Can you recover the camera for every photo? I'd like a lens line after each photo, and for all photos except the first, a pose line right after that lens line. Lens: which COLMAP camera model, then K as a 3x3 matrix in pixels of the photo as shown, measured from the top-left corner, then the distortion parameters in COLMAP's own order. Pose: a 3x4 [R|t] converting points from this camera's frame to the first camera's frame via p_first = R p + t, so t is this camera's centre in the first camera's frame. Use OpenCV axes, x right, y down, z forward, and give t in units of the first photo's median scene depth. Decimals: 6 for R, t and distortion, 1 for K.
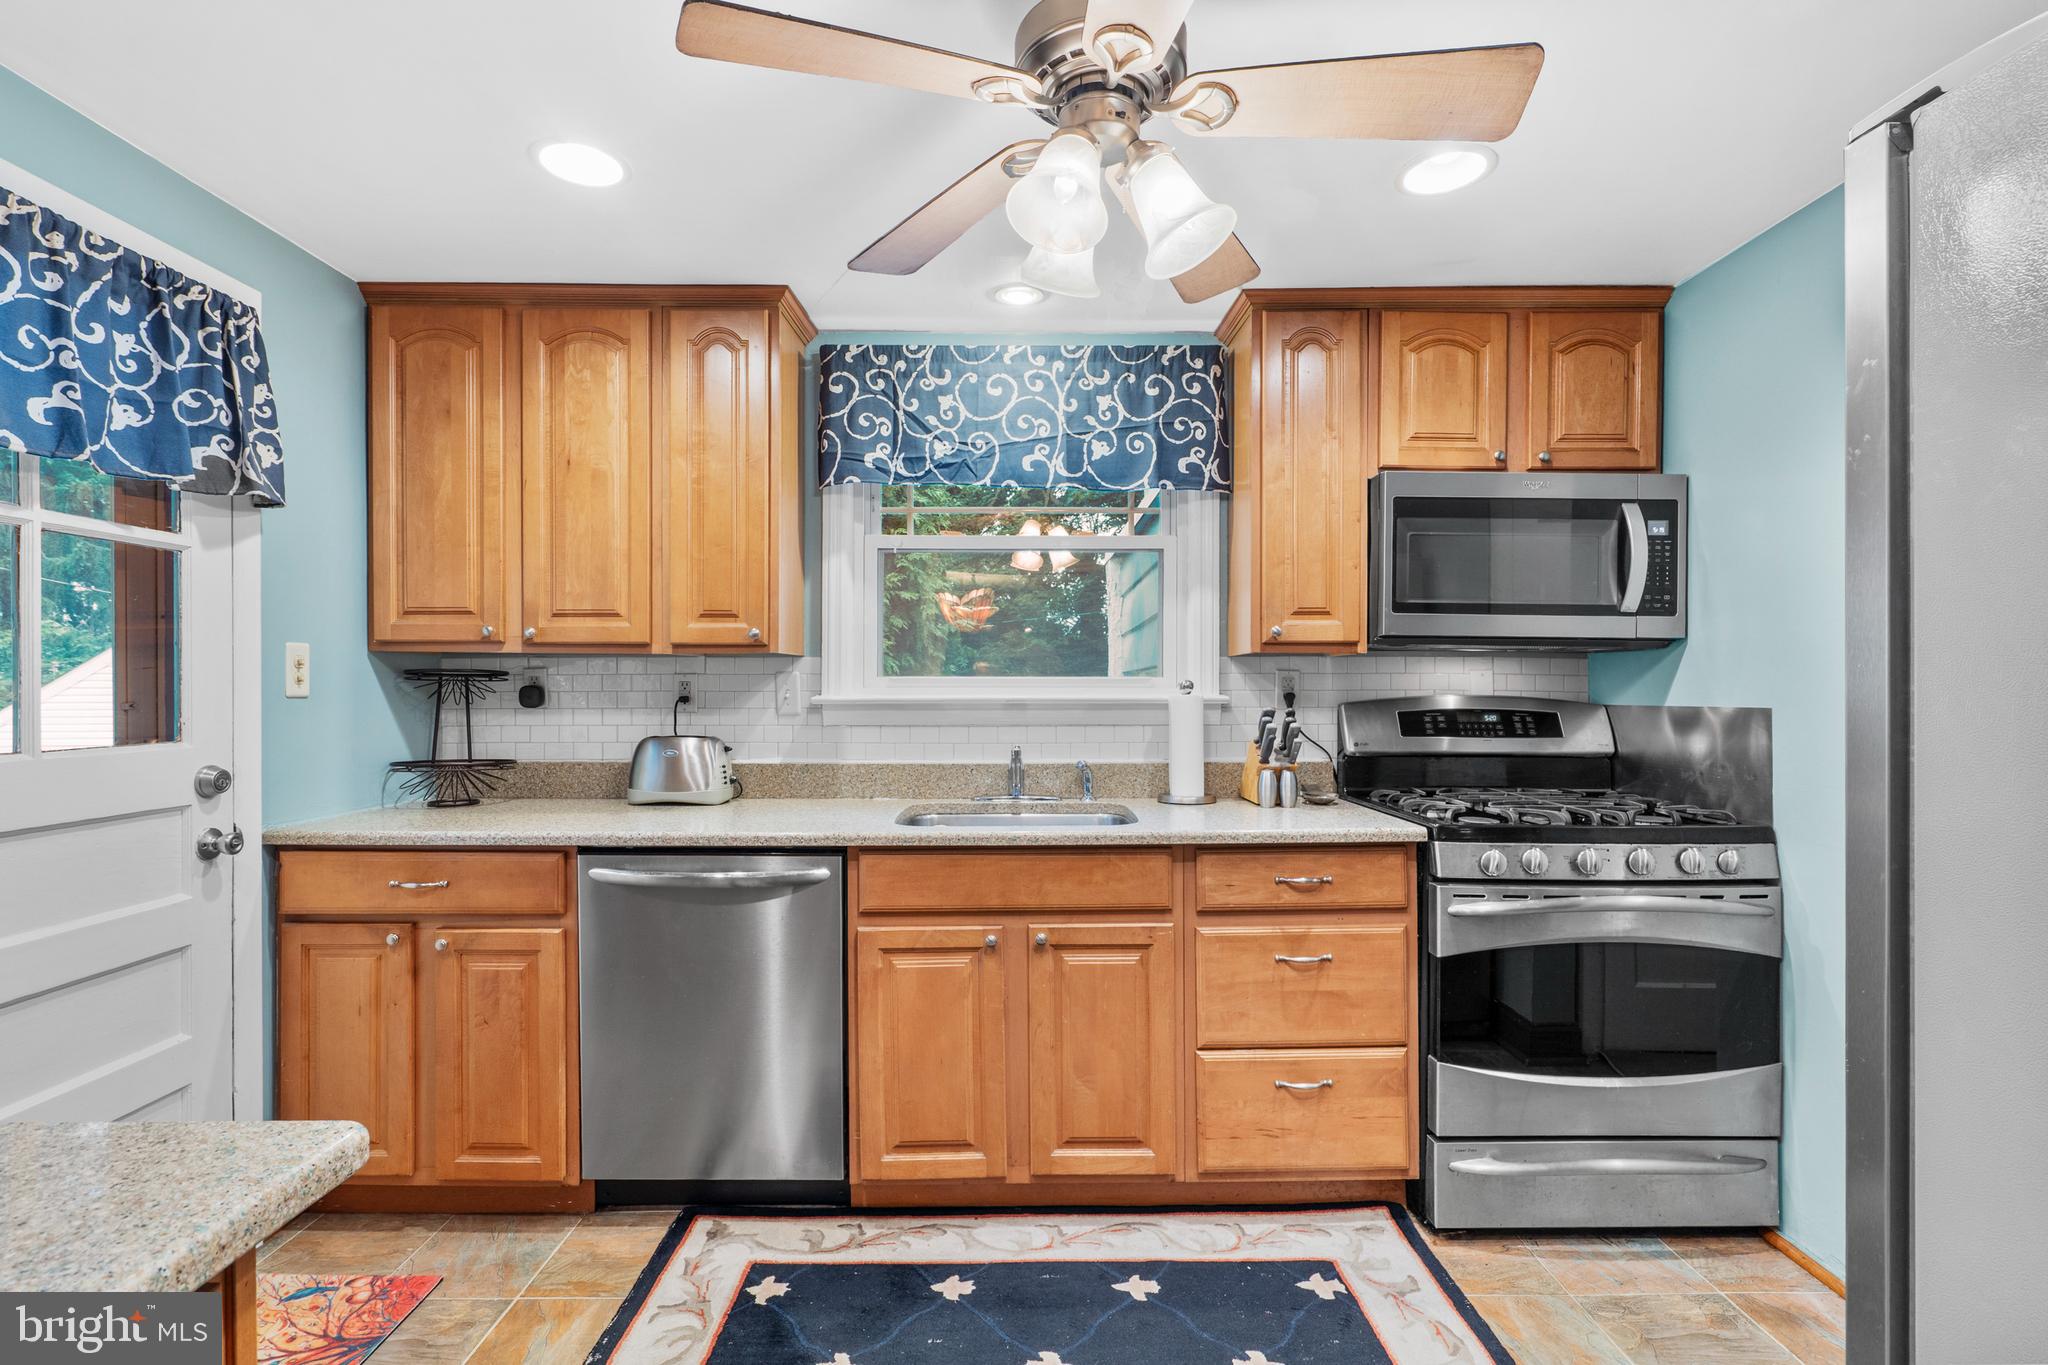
lens RADIAL K [[943.8, 0, 1021.5], [0, 943.8, 693.3], [0, 0, 1]] dist [-0.003133, 0.003702]
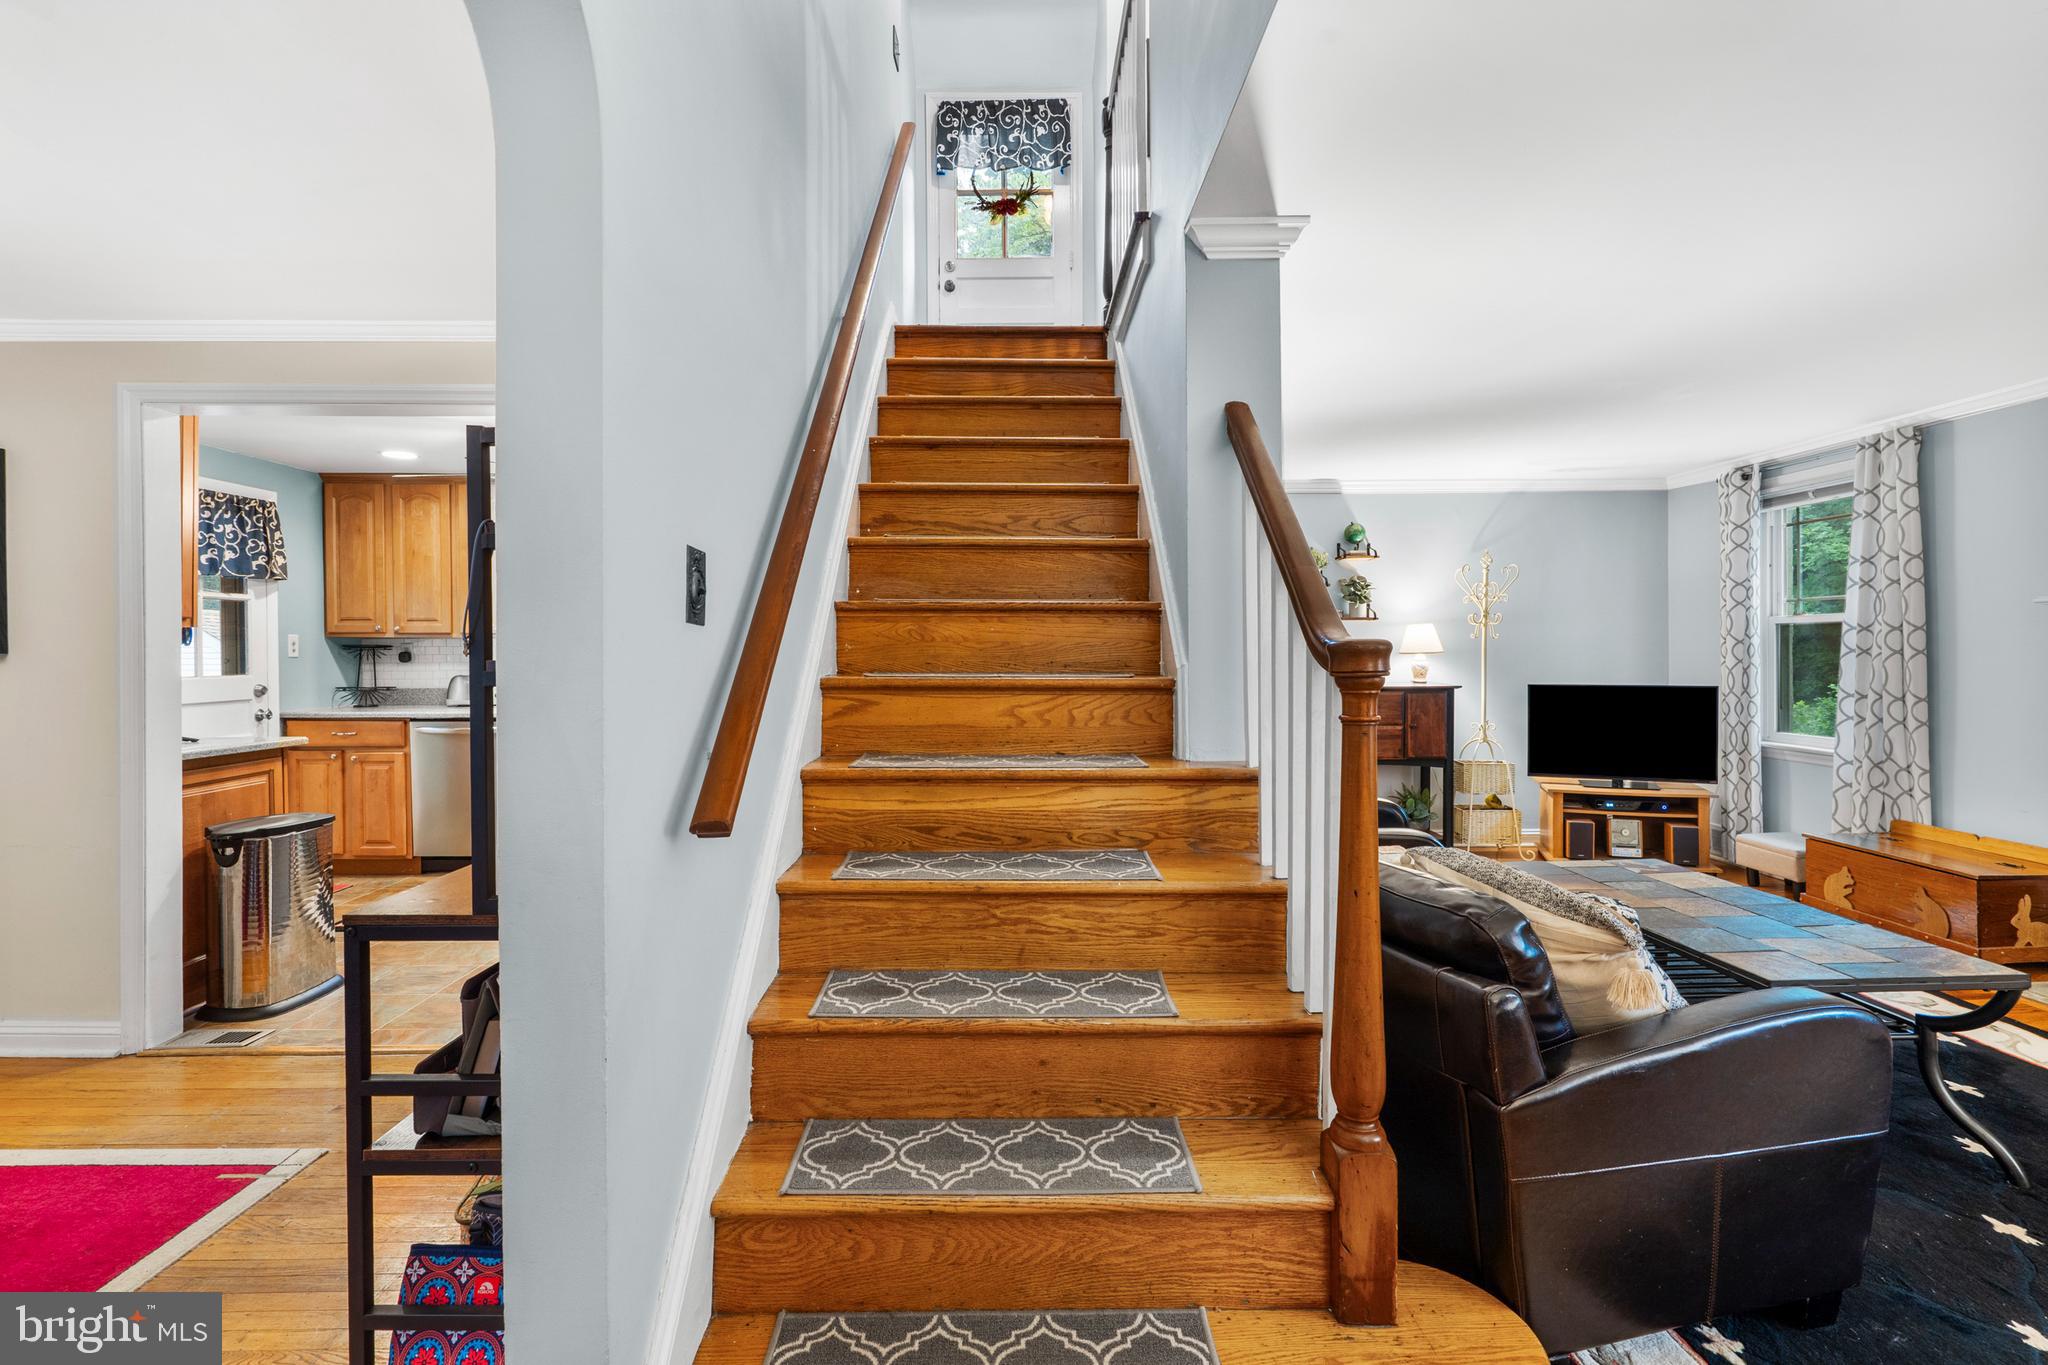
lens RADIAL K [[943.8, 0, 1026.4], [0, 943.8, 664.8], [0, 0, 1]] dist [-0.003133, 0.003702]
pose [[0.999963, -0.003053, 0.008097, 1.141029], [0.002978, 0.999952, 0.009311, 0.006497], [-0.008125, -0.009286, 0.999924, -1.497598]]
